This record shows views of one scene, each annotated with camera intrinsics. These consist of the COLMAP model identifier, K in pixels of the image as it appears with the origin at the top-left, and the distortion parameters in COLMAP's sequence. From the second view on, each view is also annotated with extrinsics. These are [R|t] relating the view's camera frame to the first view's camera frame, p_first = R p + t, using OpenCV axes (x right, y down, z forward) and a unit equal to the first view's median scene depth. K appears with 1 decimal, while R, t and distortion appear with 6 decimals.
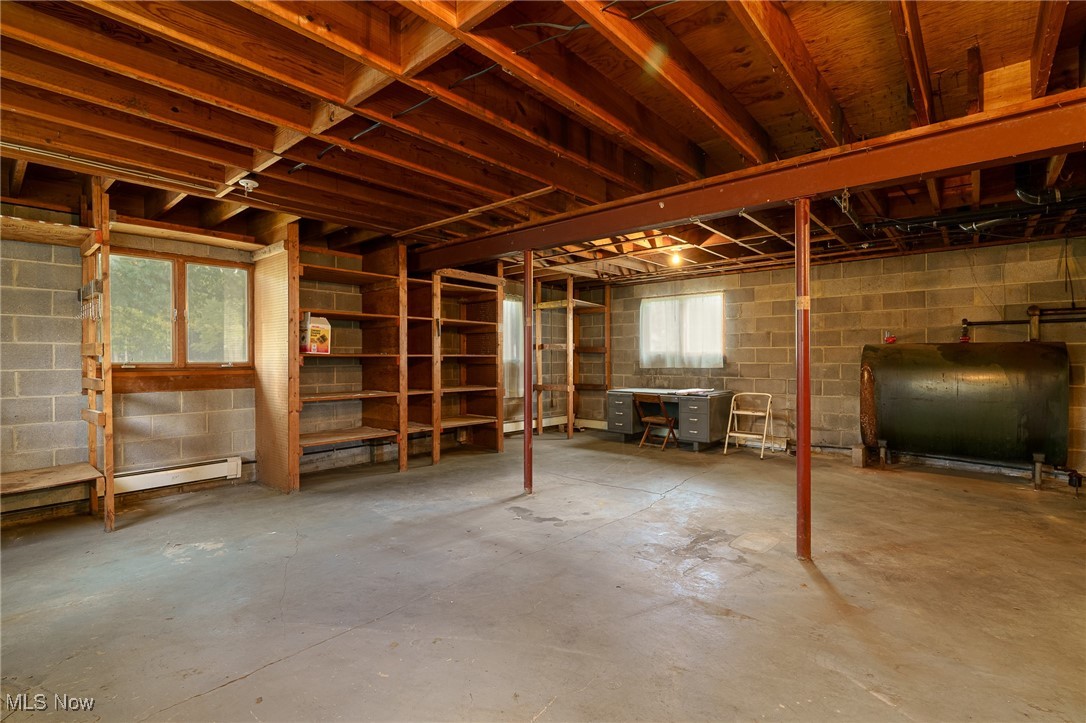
lens RADIAL K [[505.1, 0, 537.5], [0, 505.1, 360.8], [0, 0, 1]] dist [0.000648, -0.001378]
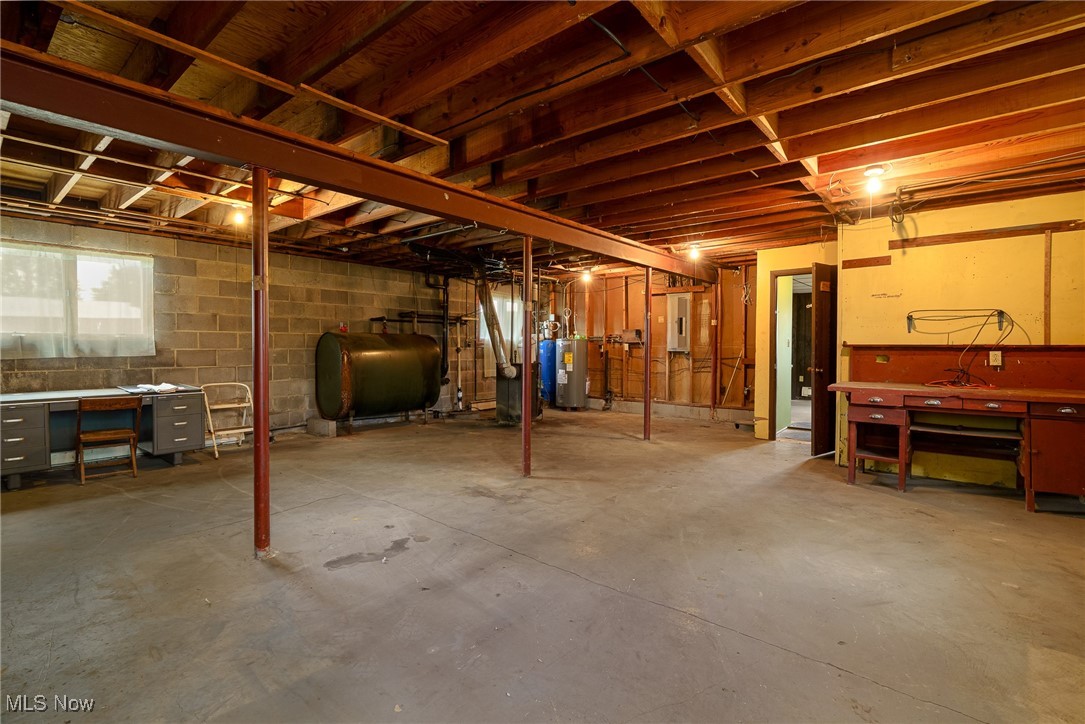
lens RADIAL K [[504.6, 0, 536.9], [0, 504.6, 356.7], [0, 0, 1]] dist [0.000648, -0.001378]
pose [[-0.023087, -0.021353, 0.999505, -0.575686], [0.003698, 0.999763, 0.021444, 0.001436], [-0.999727, 0.004191, -0.023002, 0.595886]]
